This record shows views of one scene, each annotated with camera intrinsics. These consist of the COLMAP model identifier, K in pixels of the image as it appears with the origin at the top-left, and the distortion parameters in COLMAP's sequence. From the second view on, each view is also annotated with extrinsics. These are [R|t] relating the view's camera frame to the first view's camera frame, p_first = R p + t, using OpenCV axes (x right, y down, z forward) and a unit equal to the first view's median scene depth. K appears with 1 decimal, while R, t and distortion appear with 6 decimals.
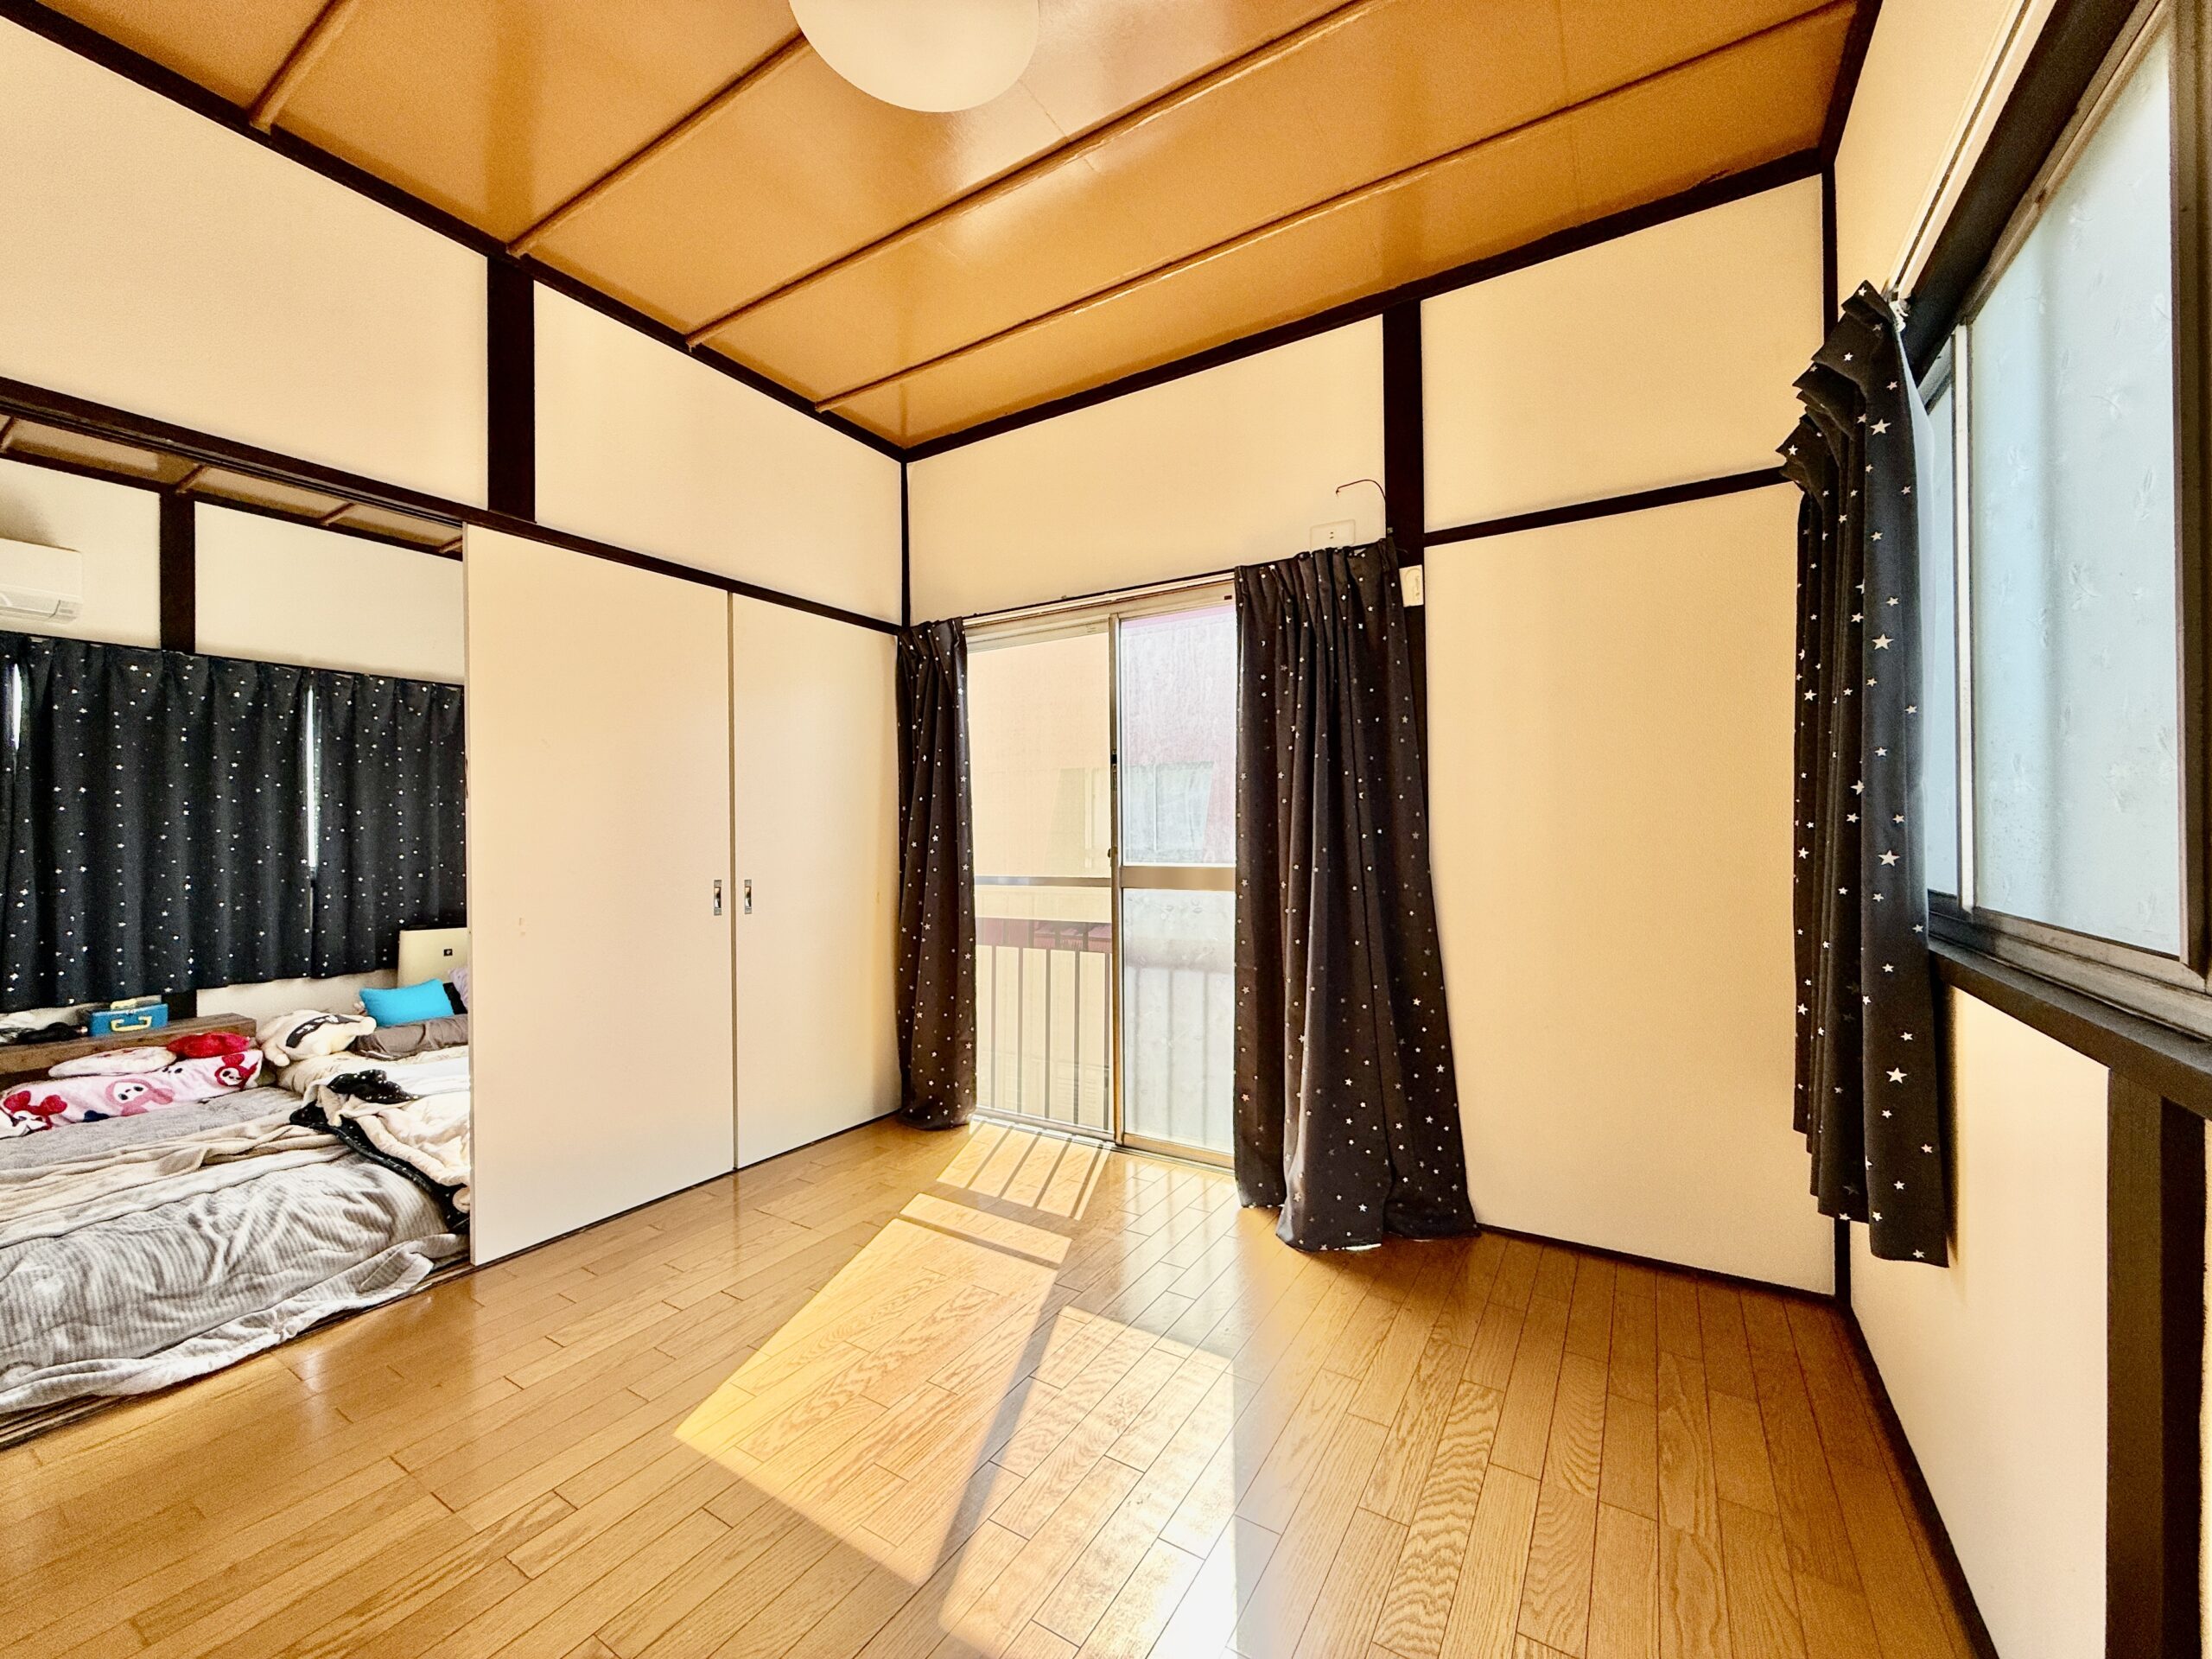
lens RADIAL K [[880.2, 0, 1098.0], [0, 880.2, 829.0], [0, 0, 1]] dist [-0.000614, 0.000722]
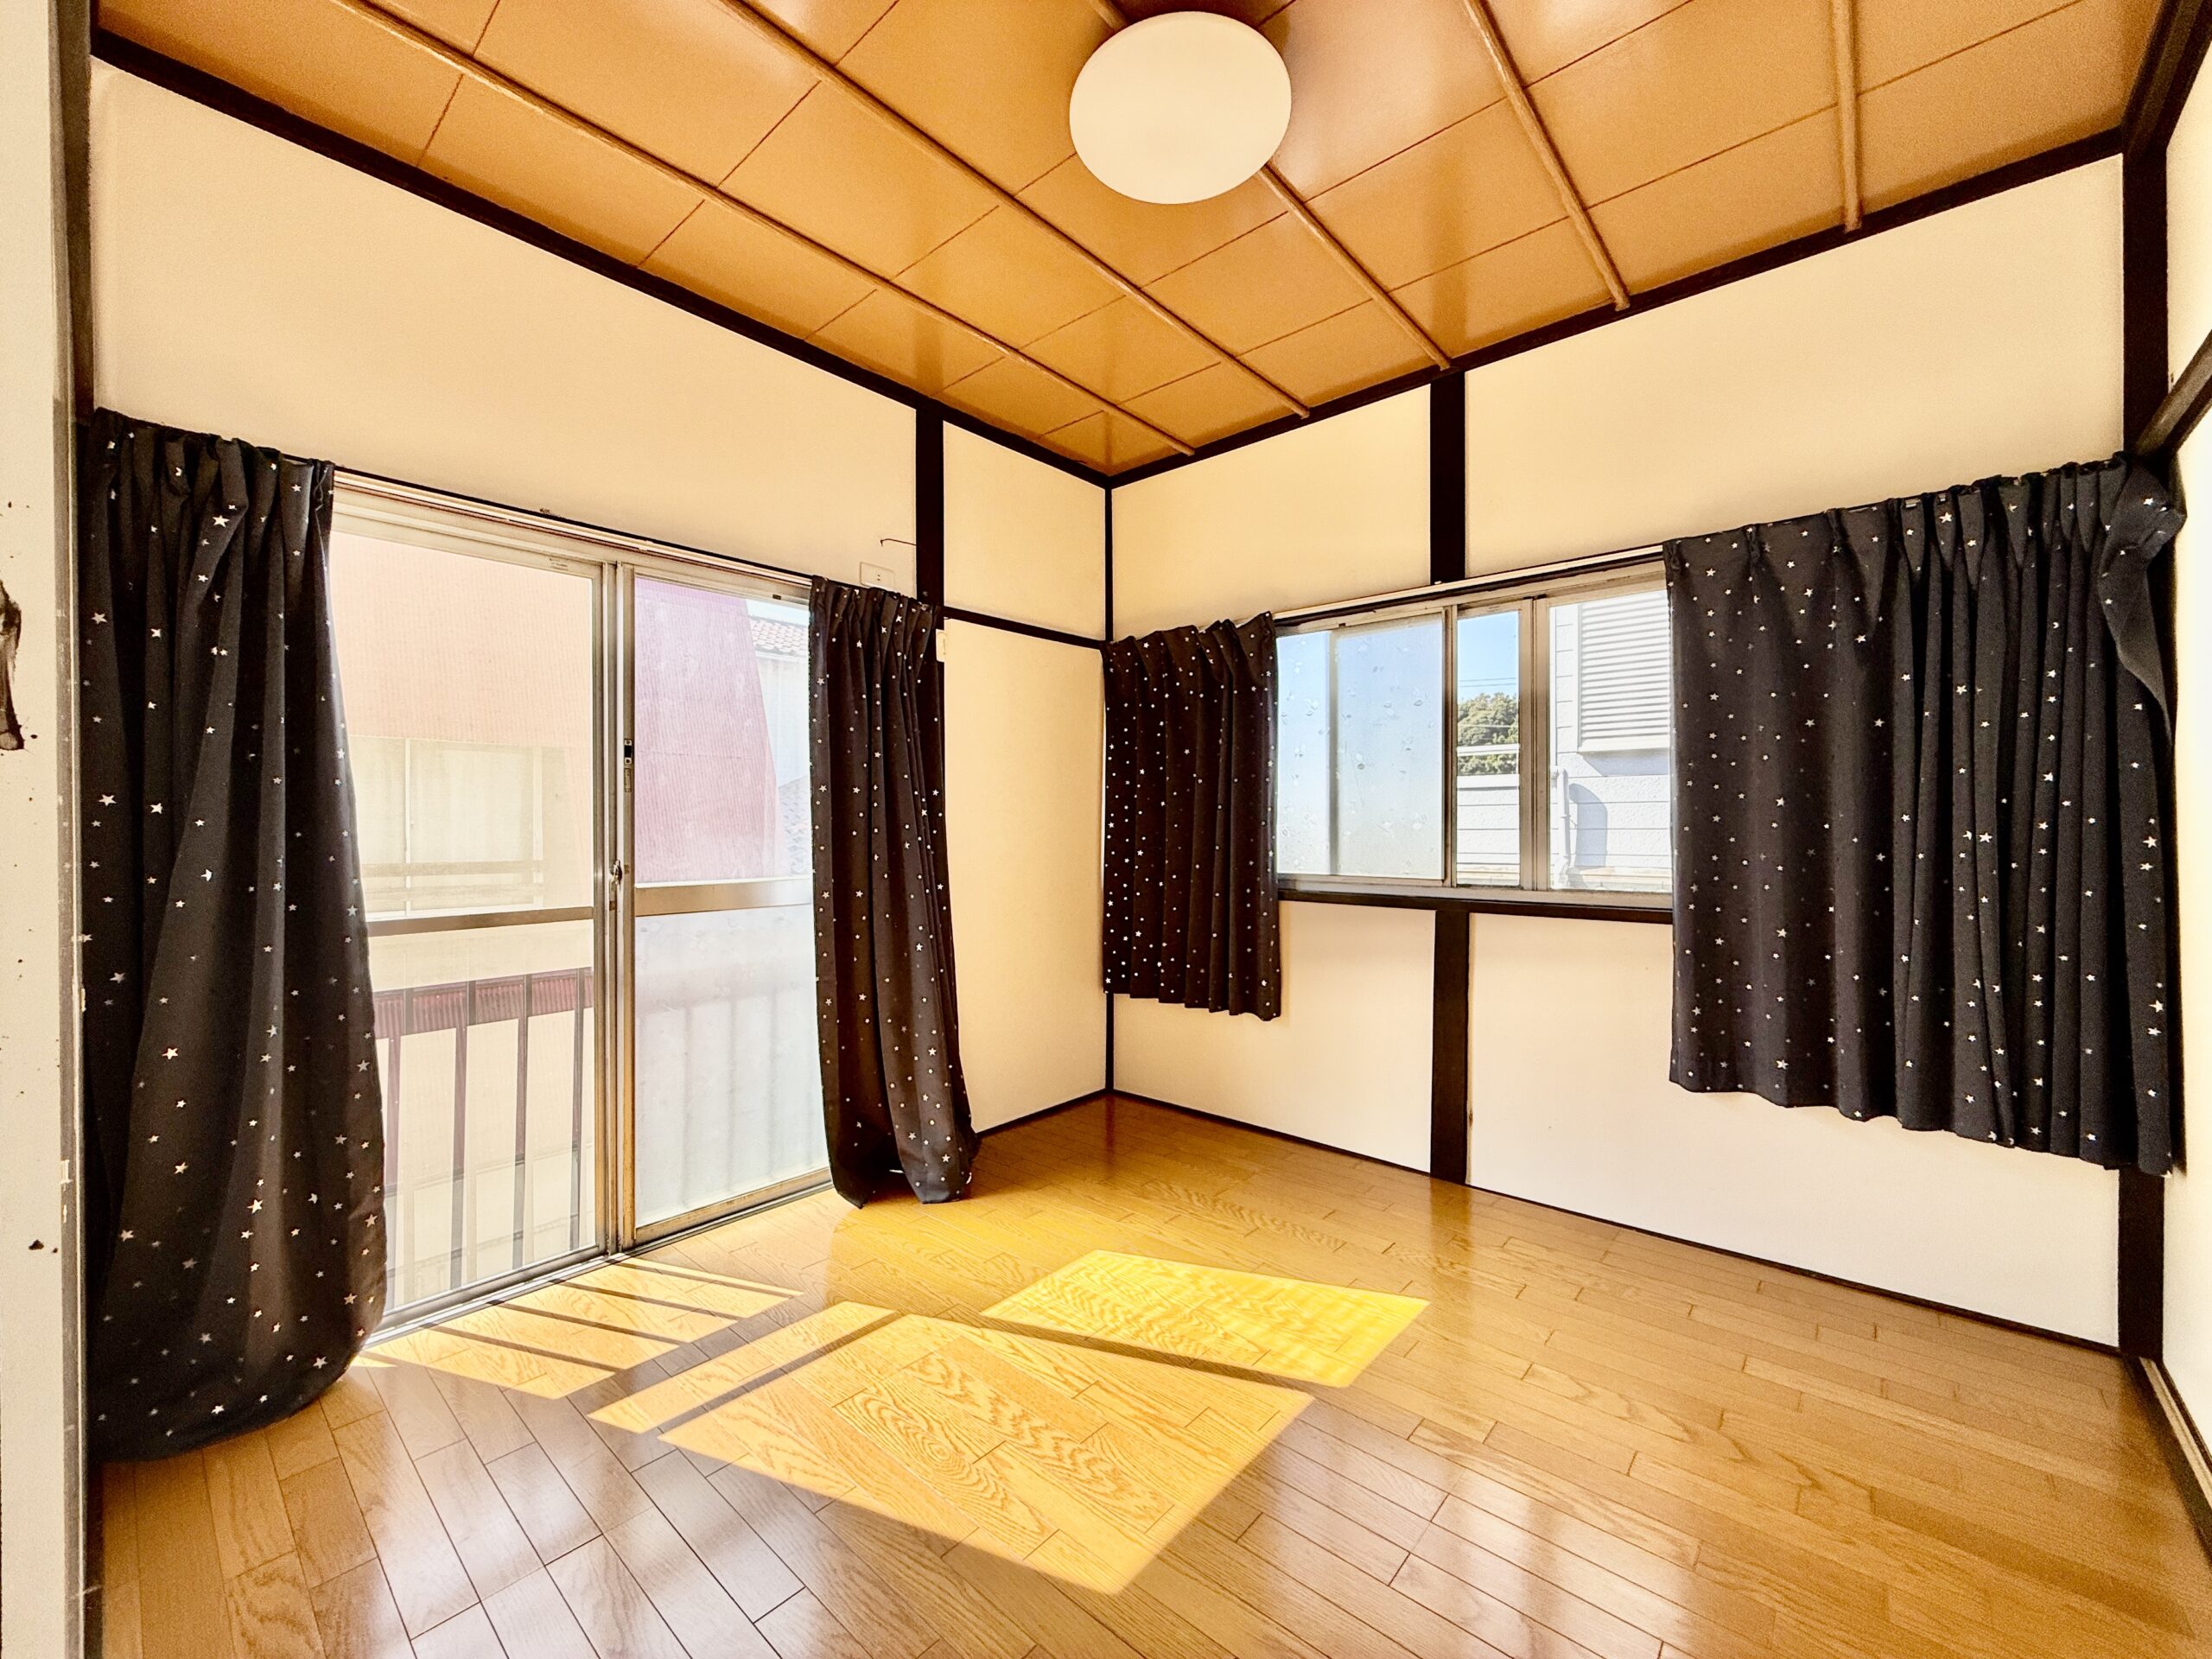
lens RADIAL K [[880.2, 0, 1098.9], [0, 880.2, 833.0], [0, 0, 1]] dist [-0.000614, 0.000722]
pose [[0.166565, 0.002885, 0.986026, -0.736170], [-0.003000, 0.999993, -0.002419, -0.007671], [-0.986026, -0.002556, 0.166572, 0.504818]]
